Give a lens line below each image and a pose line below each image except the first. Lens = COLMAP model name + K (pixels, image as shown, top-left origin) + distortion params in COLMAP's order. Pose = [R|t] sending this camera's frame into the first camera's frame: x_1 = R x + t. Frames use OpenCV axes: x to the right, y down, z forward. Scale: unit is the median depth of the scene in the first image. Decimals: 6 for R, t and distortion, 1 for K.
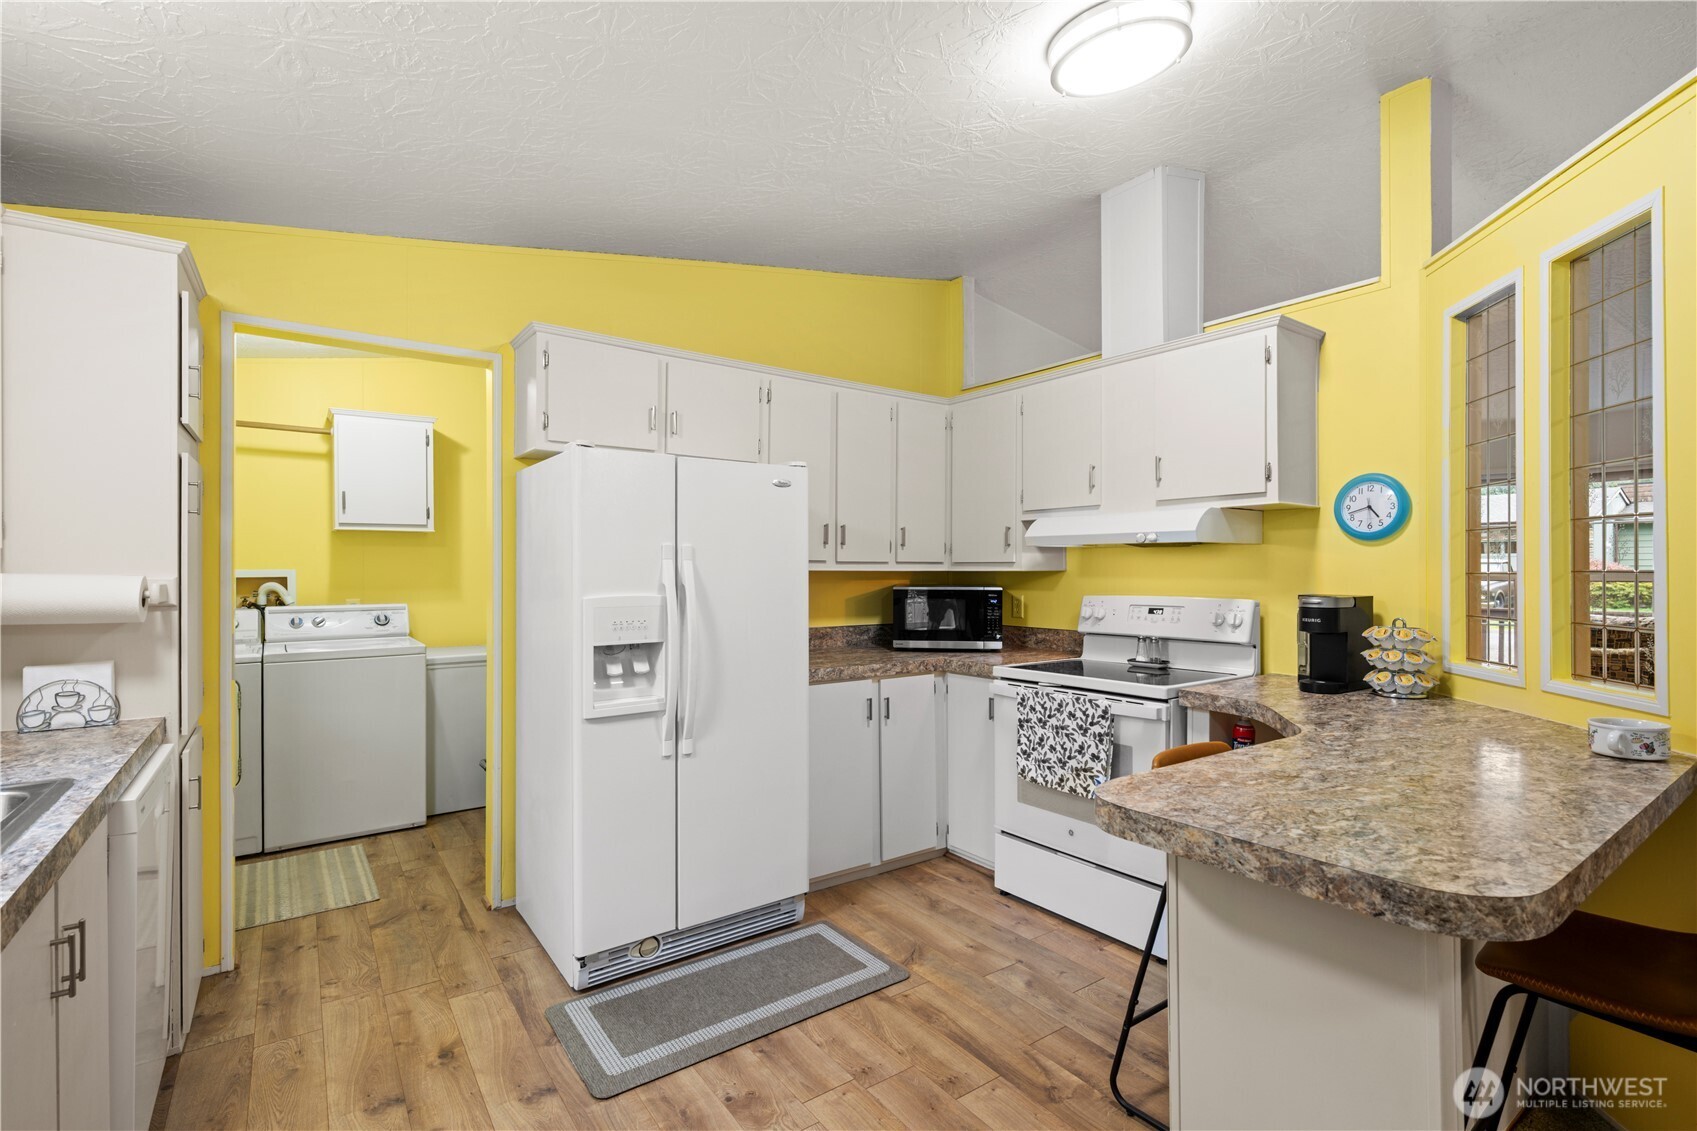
lens RADIAL K [[782.1, 0, 850.5], [0, 782.1, 568.2], [0, 0, 1]] dist [-0.004875, 0.000899]
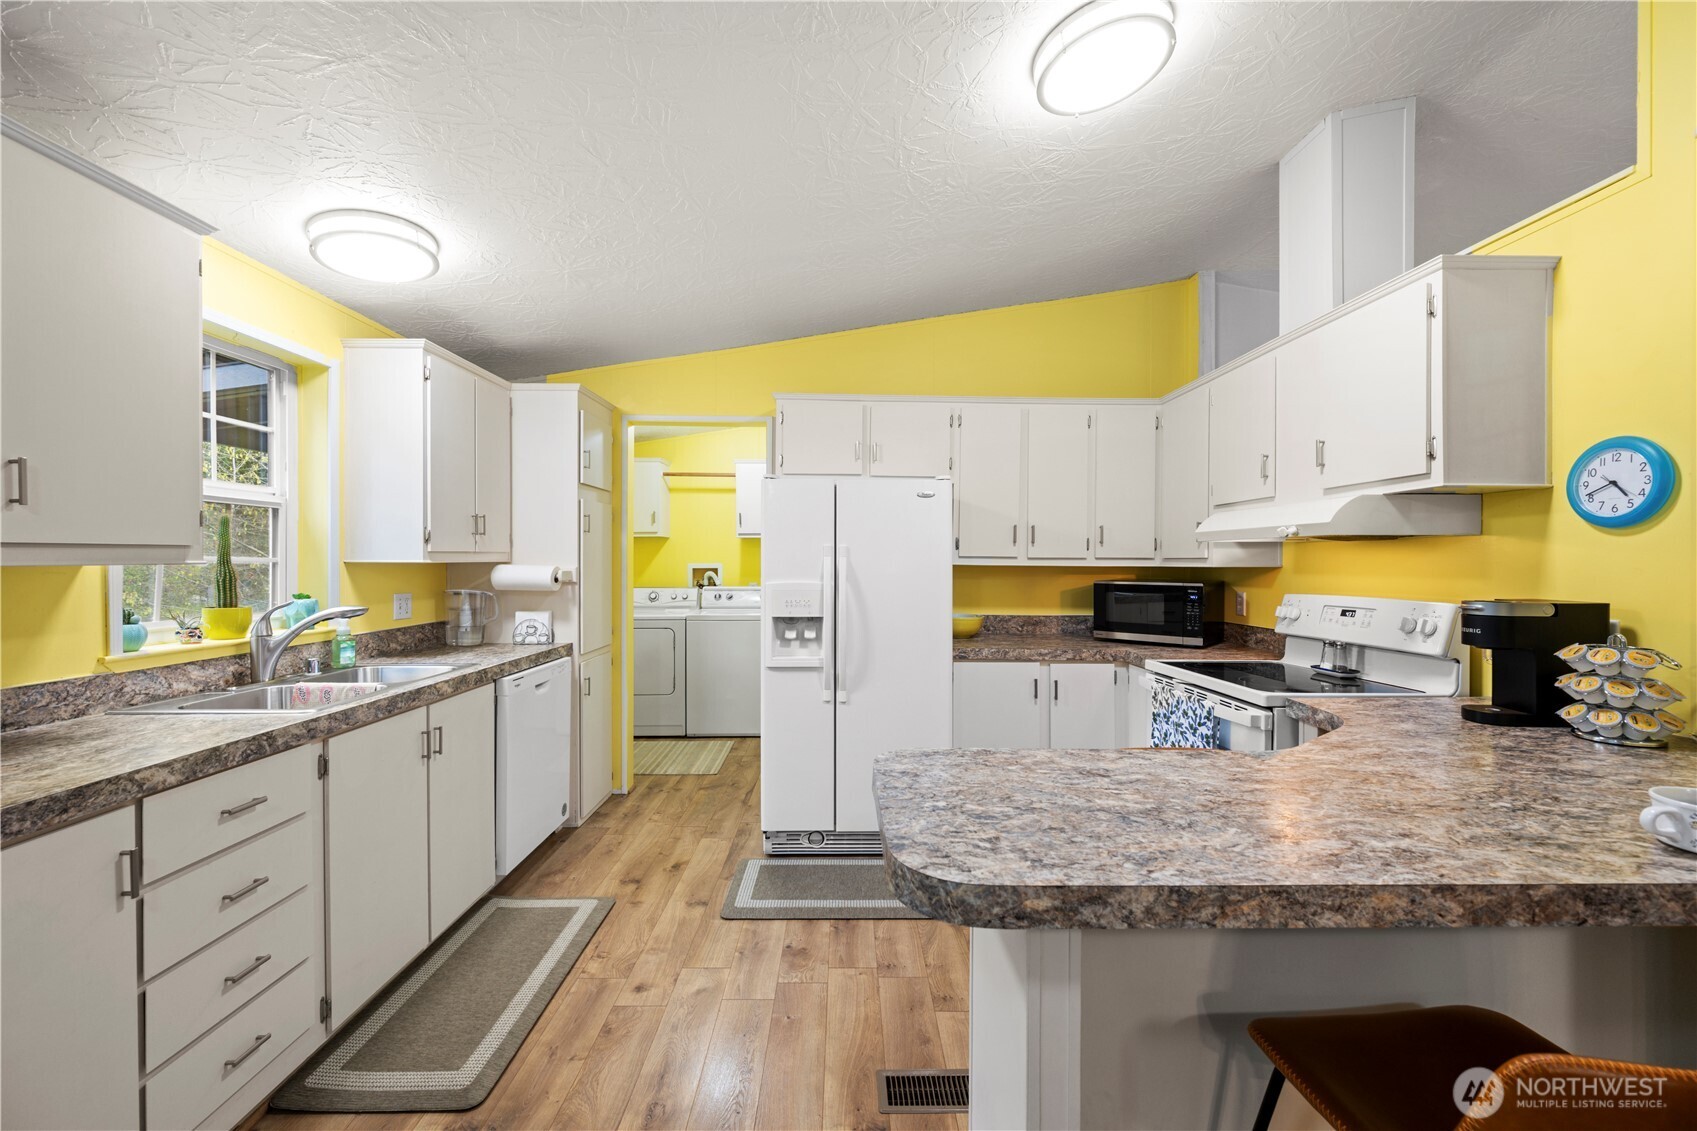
lens RADIAL K [[667.3, 0, 842.0], [0, 667.3, 563.2], [0, 0, 1]] dist [-0.004475, -0.000038]
pose [[0.813592, 0.003025, -0.581428, 0.436420], [-0.003021, 0.999995, 0.000975, -0.000760], [0.581428, 0.000963, 0.813597, 0.067239]]
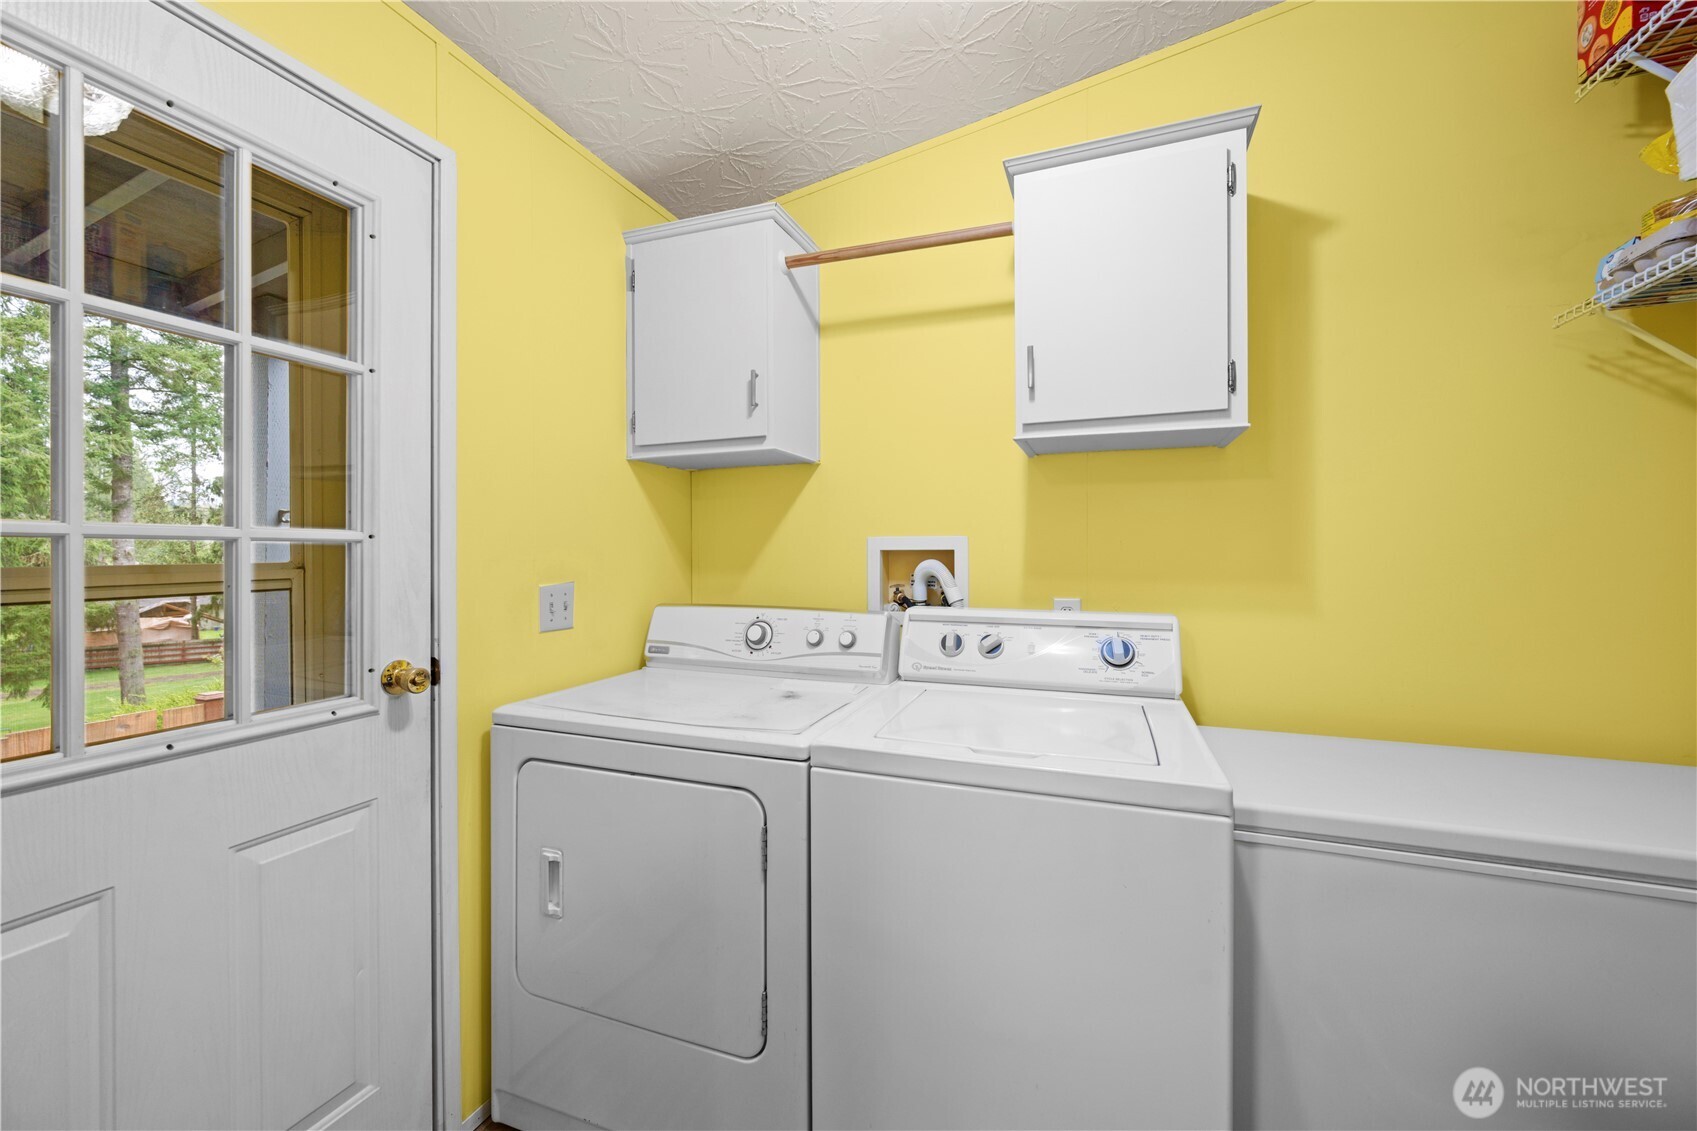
lens RADIAL K [[667.3, 0, 842.4], [0, 667.3, 558.3], [0, 0, 1]] dist [-0.004475, -0.000038]
pose [[0.540998, 0.005524, -0.841006, -0.619738], [-0.000718, 0.999981, 0.006106, 0.022695], [0.841023, -0.002699, 0.540992, 1.112587]]
